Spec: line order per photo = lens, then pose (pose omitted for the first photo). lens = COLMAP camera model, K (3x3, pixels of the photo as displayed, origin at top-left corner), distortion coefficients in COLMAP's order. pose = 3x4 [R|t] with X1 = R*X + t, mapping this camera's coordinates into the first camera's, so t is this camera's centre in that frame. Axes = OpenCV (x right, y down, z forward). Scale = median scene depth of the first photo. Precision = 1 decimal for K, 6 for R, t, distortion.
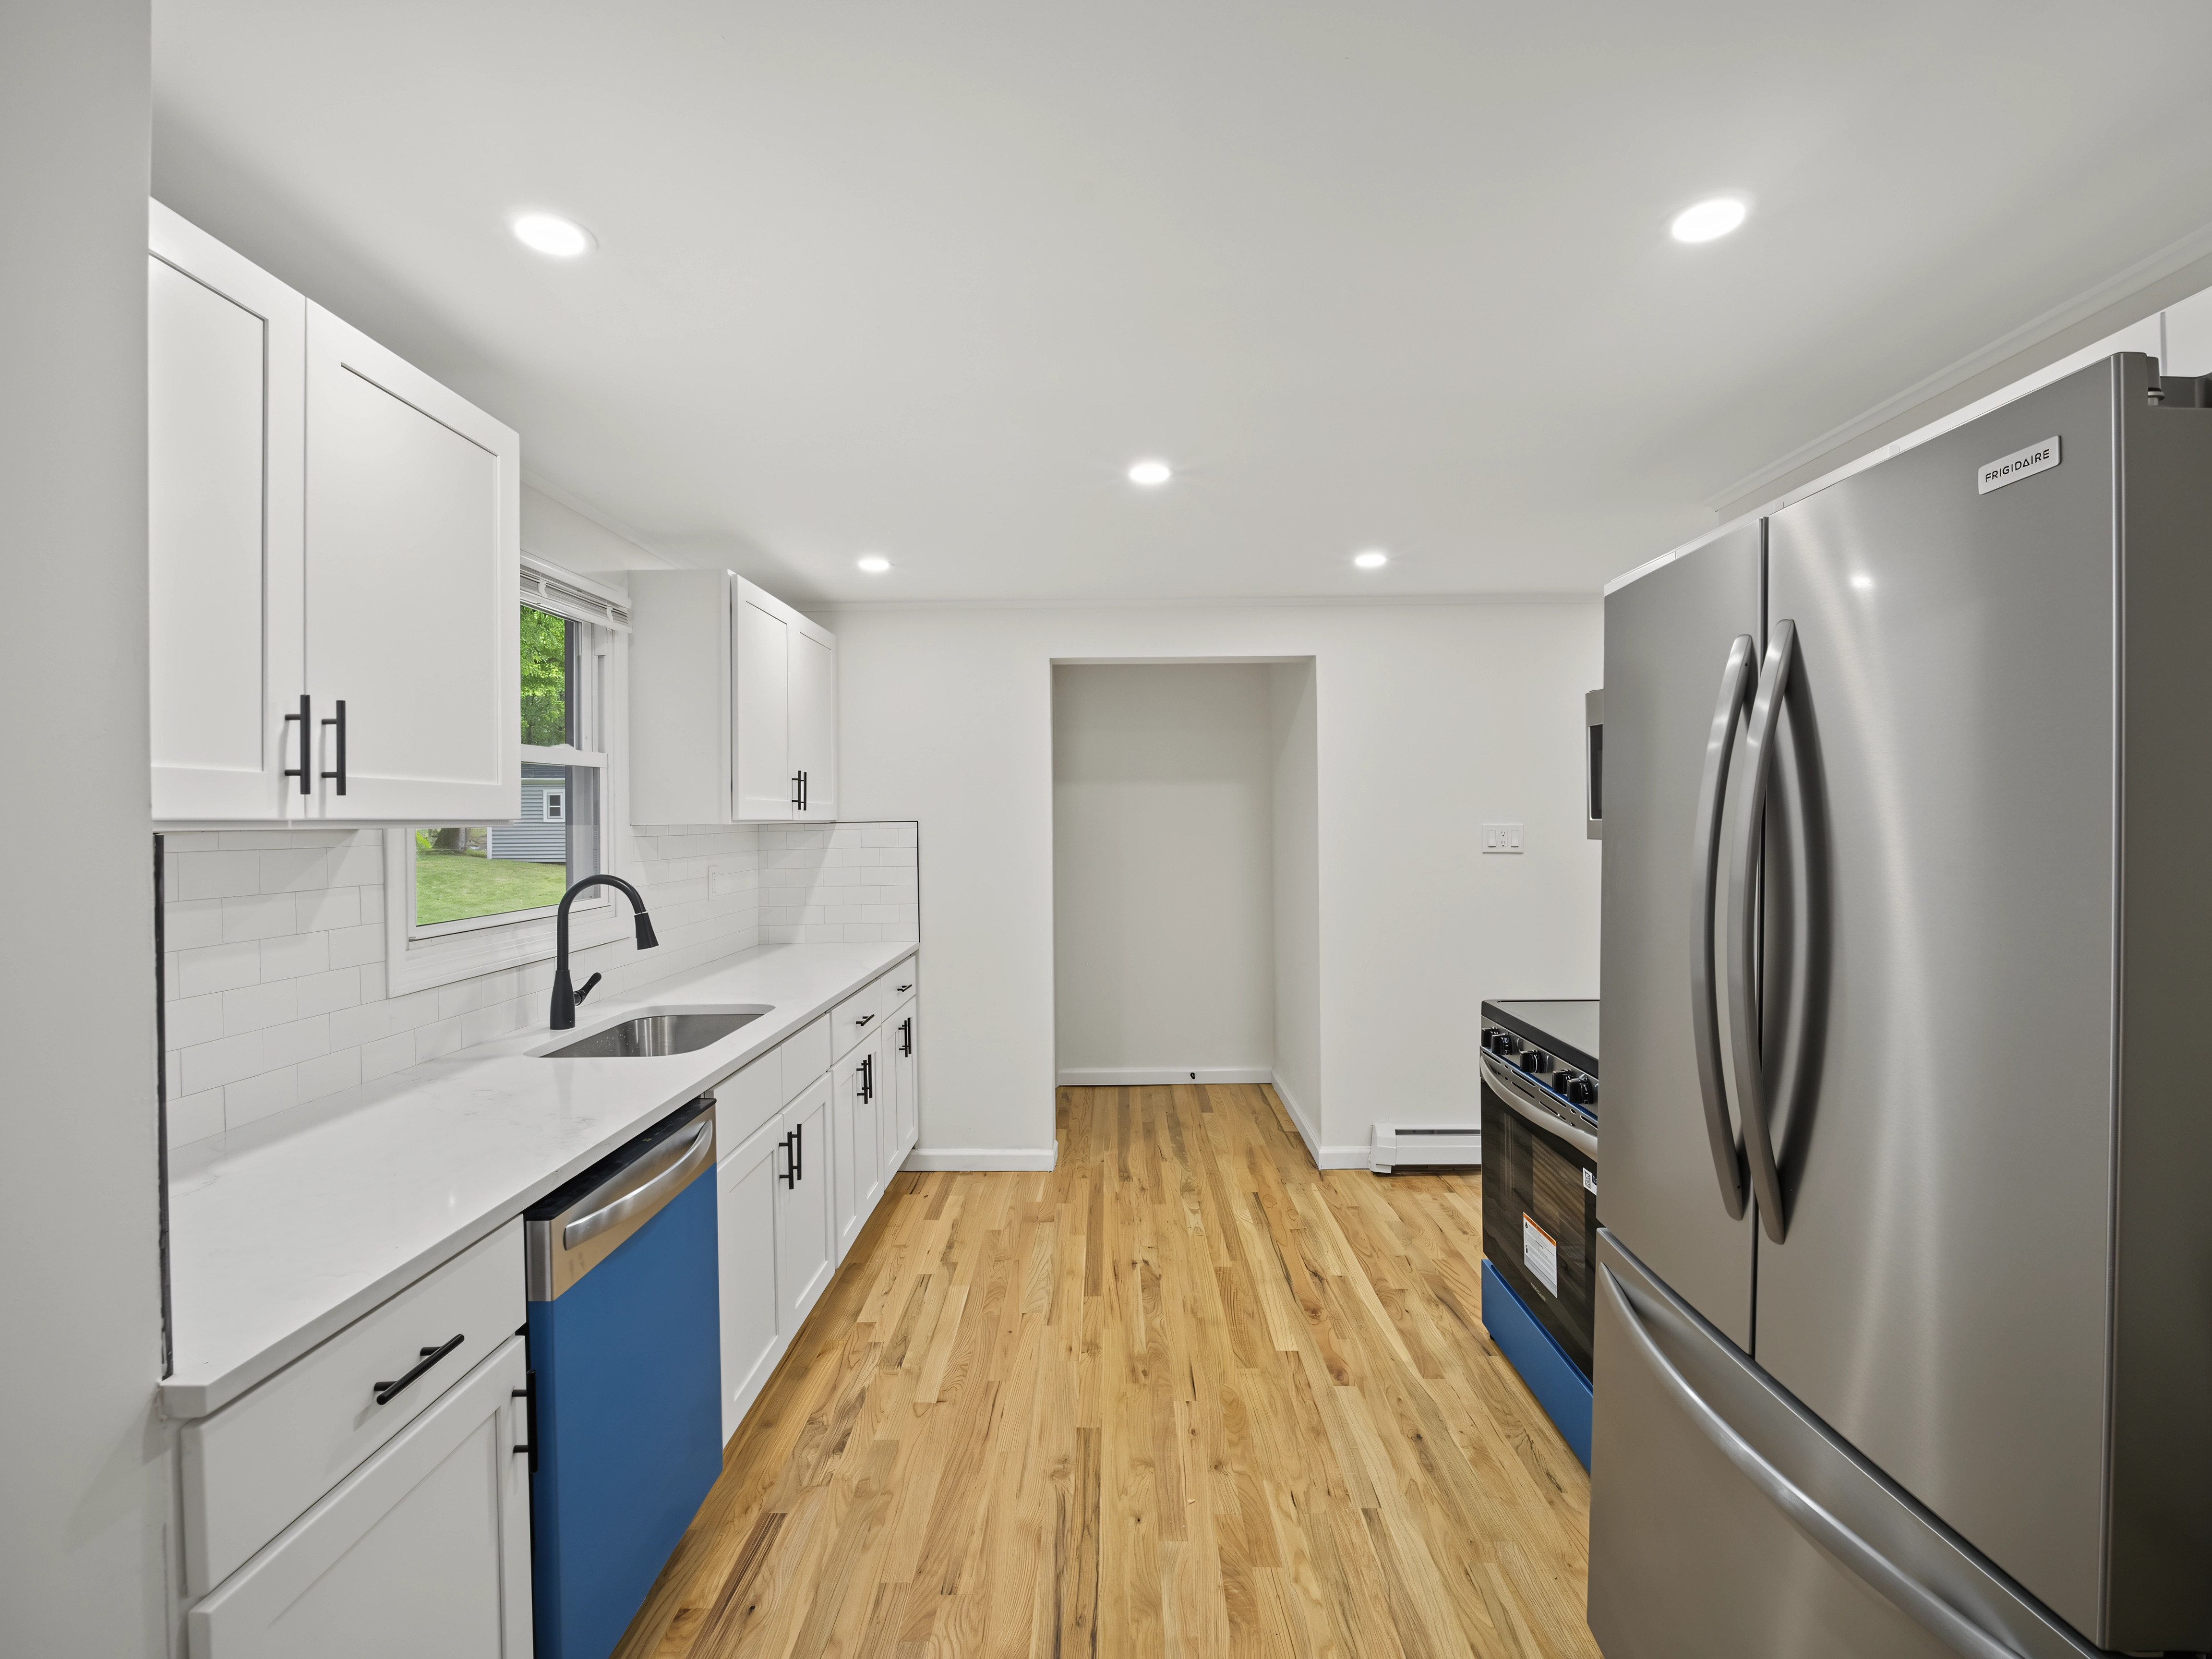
lens RADIAL K [[1022.8, 0, 1113.4], [0, 1022.8, 805.7], [0, 0, 1]] dist [-0.024025, 0.001855]
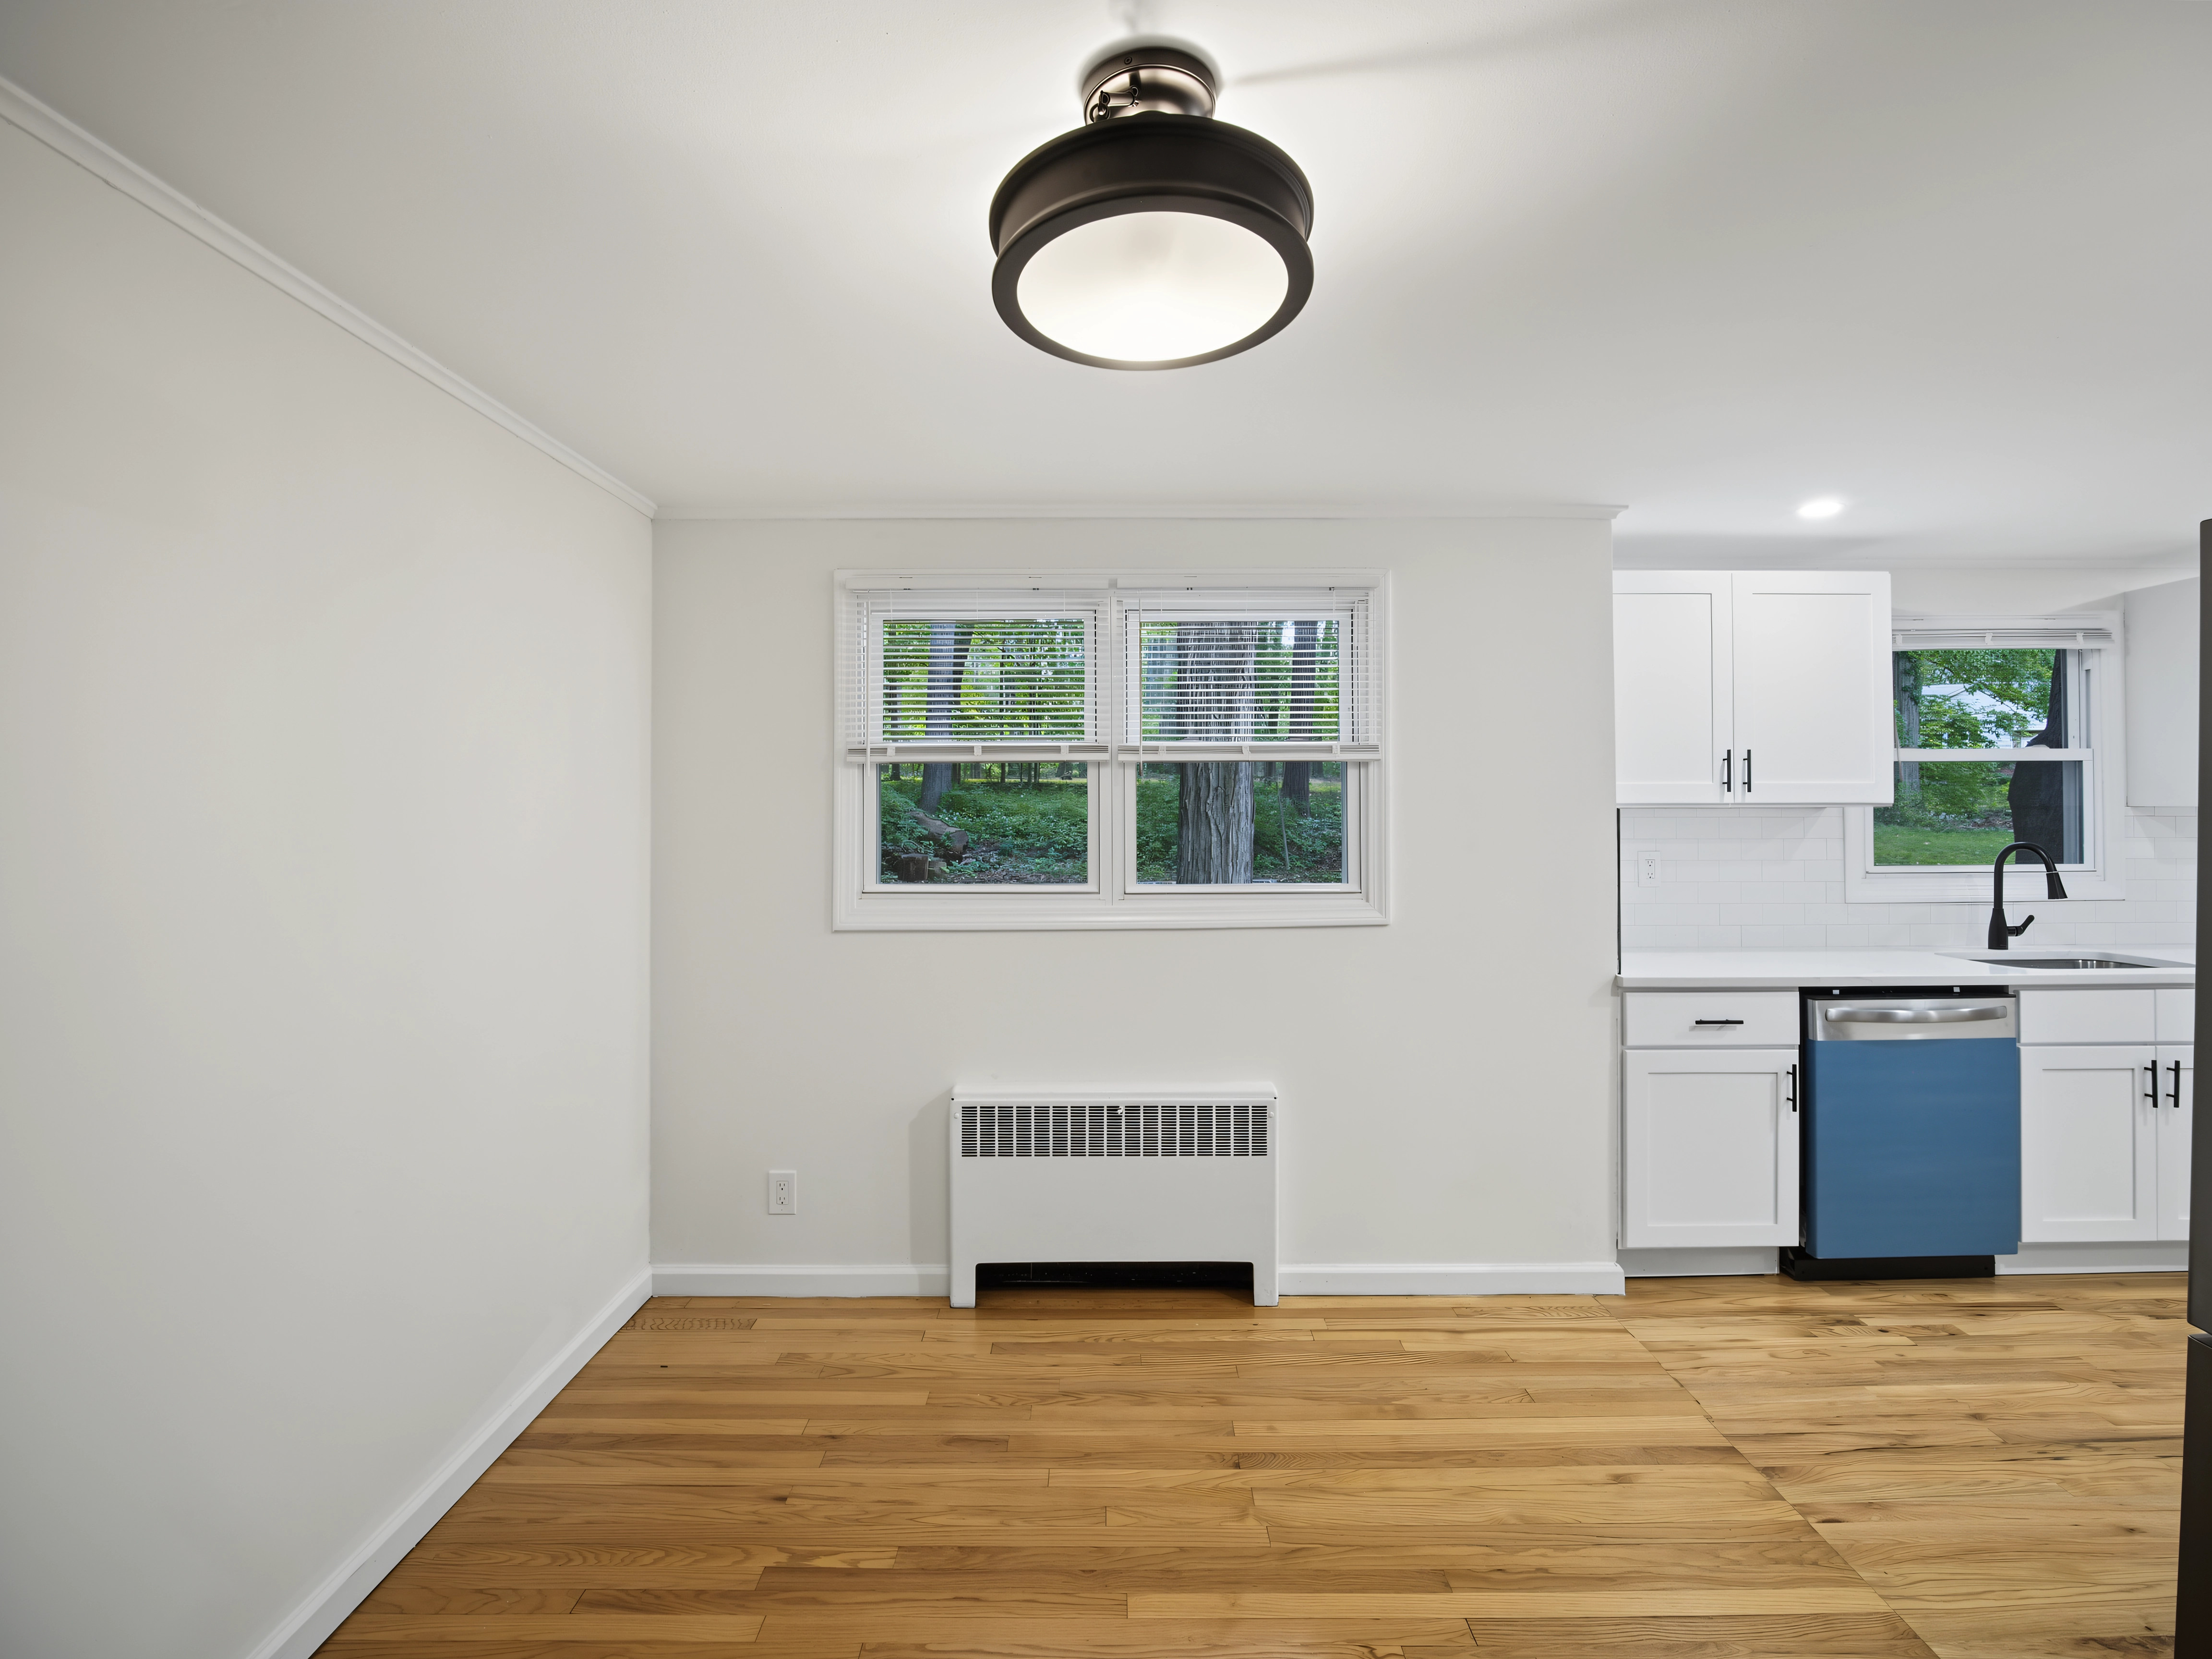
lens RADIAL K [[1022.8, 0, 1113.4], [0, 1022.8, 805.7], [0, 0, 1]] dist [-0.024025, 0.001855]
pose [[-0.003556, 0.000851, -0.999993, 1.098625], [0.016625, 0.999861, 0.000791, -0.004244], [0.999855, -0.016622, -0.003570, -0.291795]]
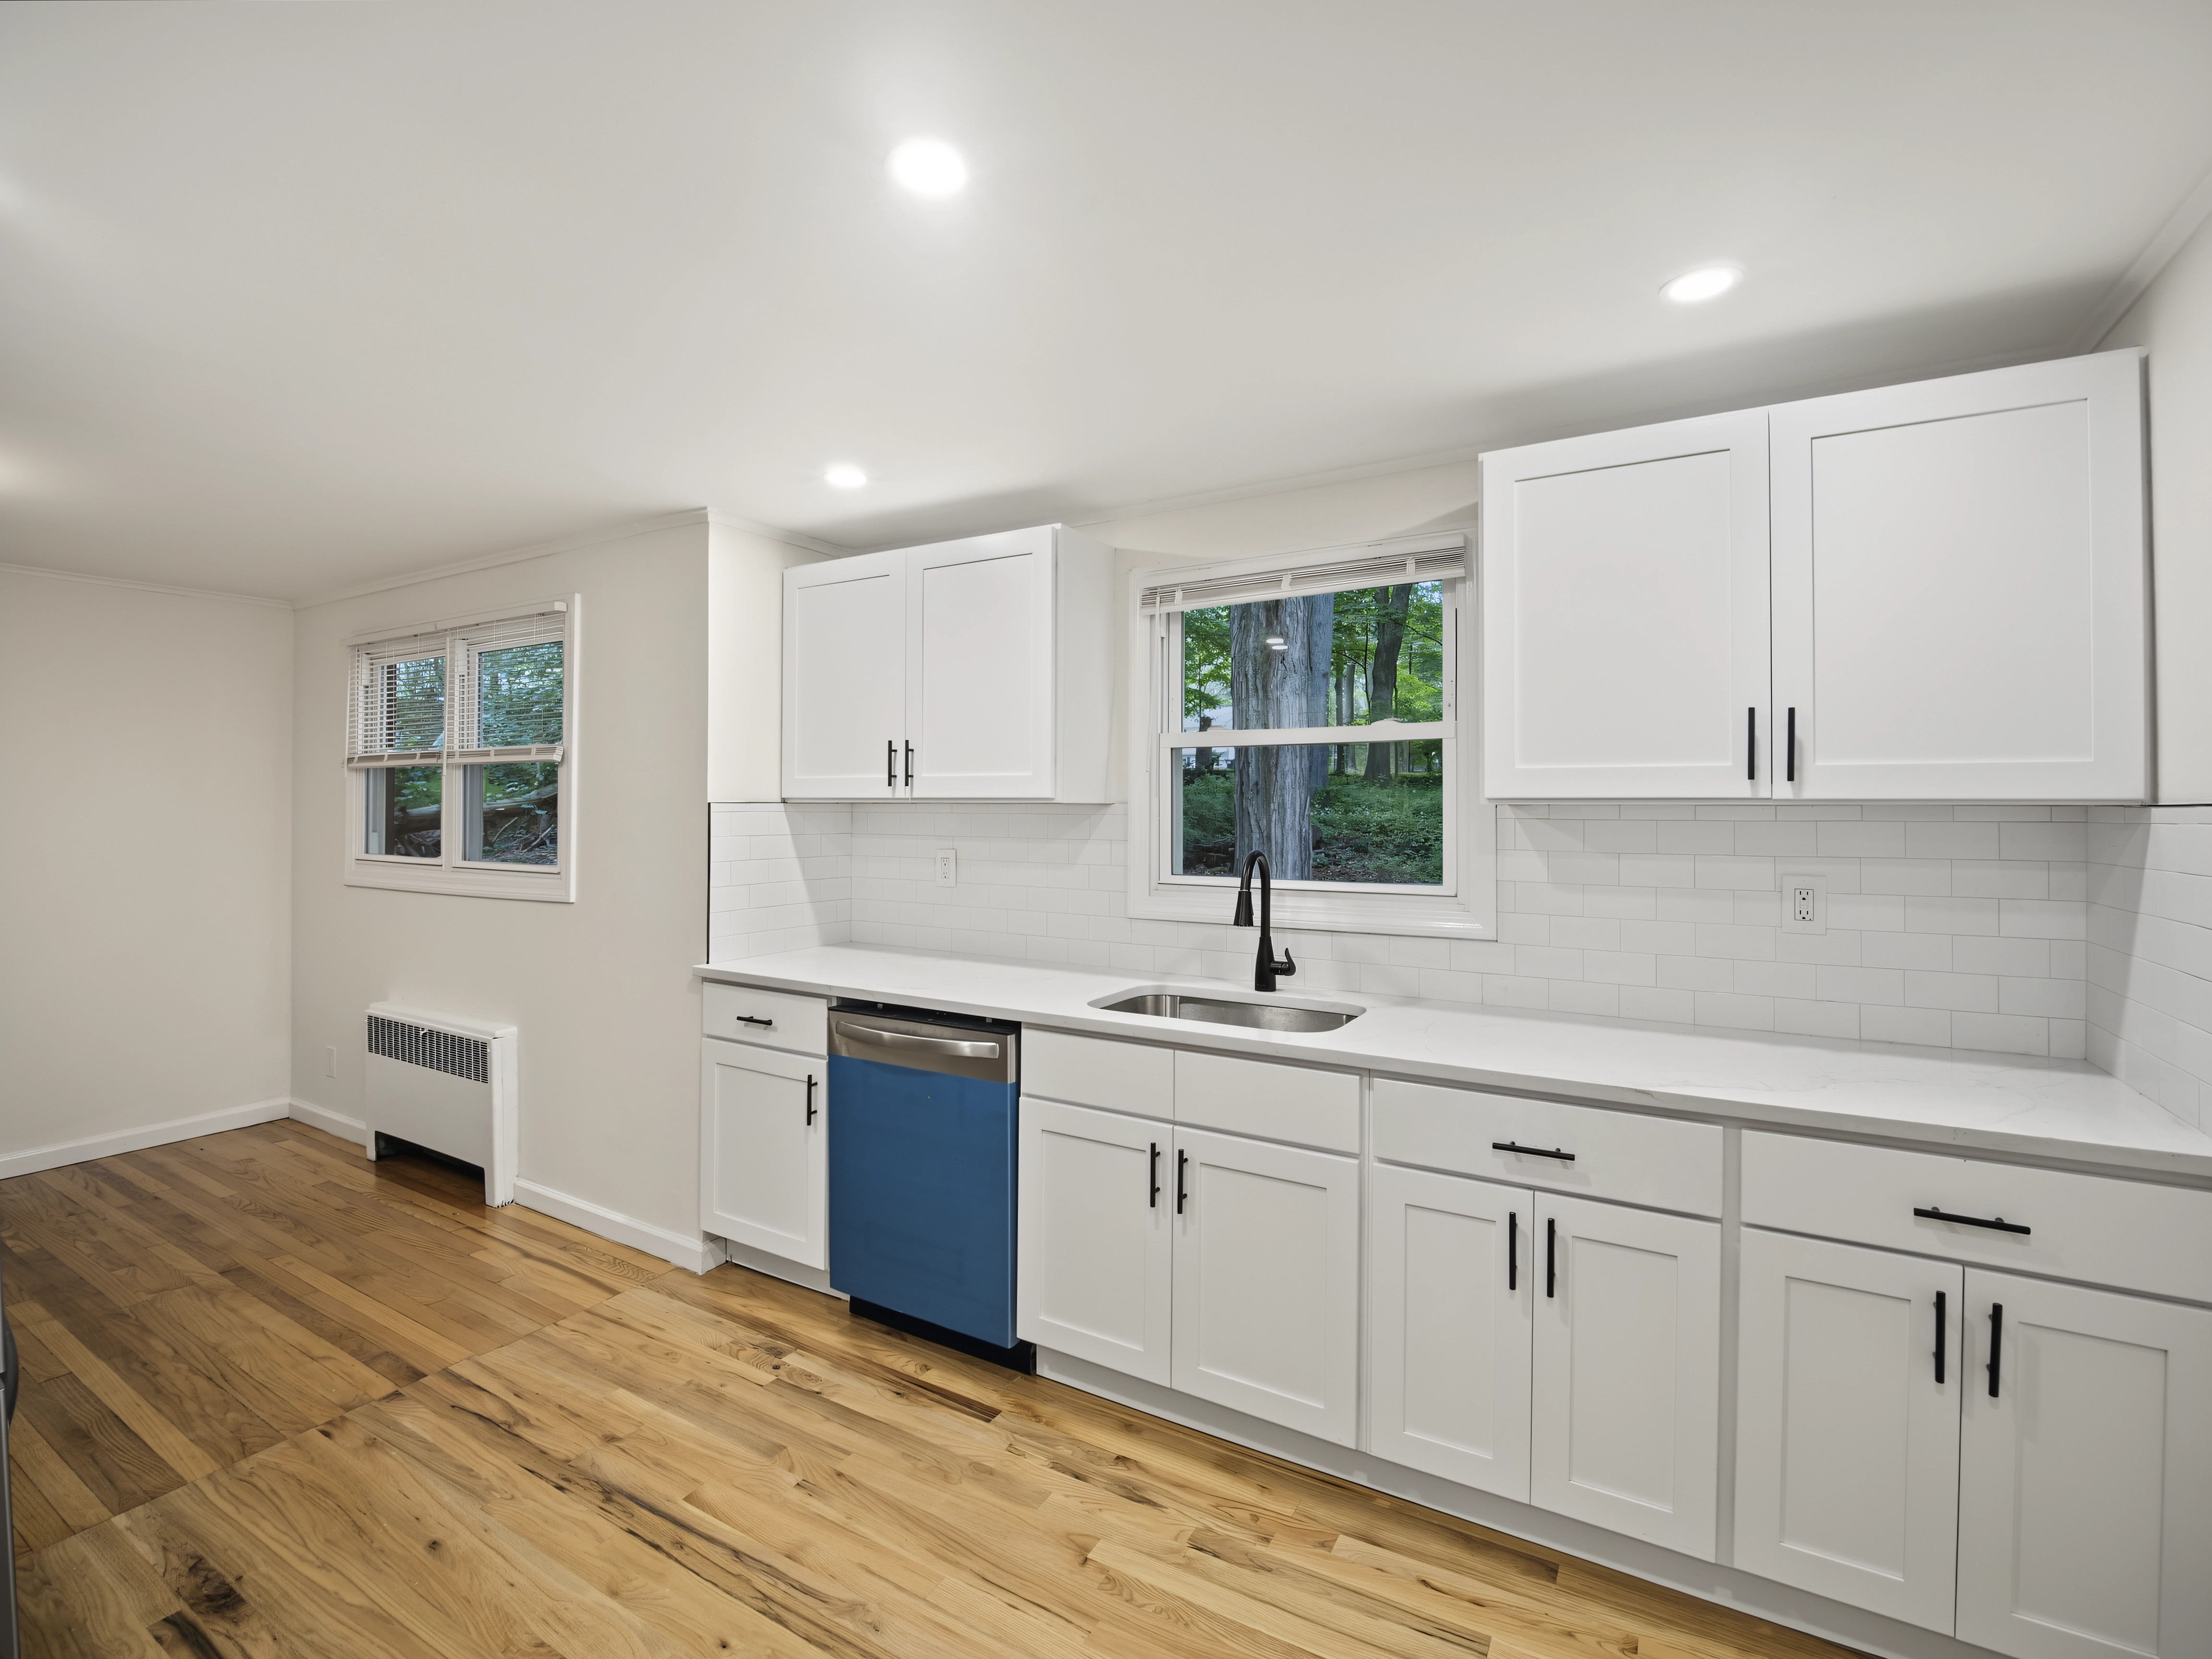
lens RADIAL K [[1022.8, 0, 1113.4], [0, 1022.8, 805.7], [0, 0, 1]] dist [-0.024025, 0.001855]
pose [[-0.509235, 0.003218, -0.860622, 0.600214], [0.010182, 0.999946, -0.002286, 0.029292], [0.860567, -0.009927, -0.509240, 1.804061]]
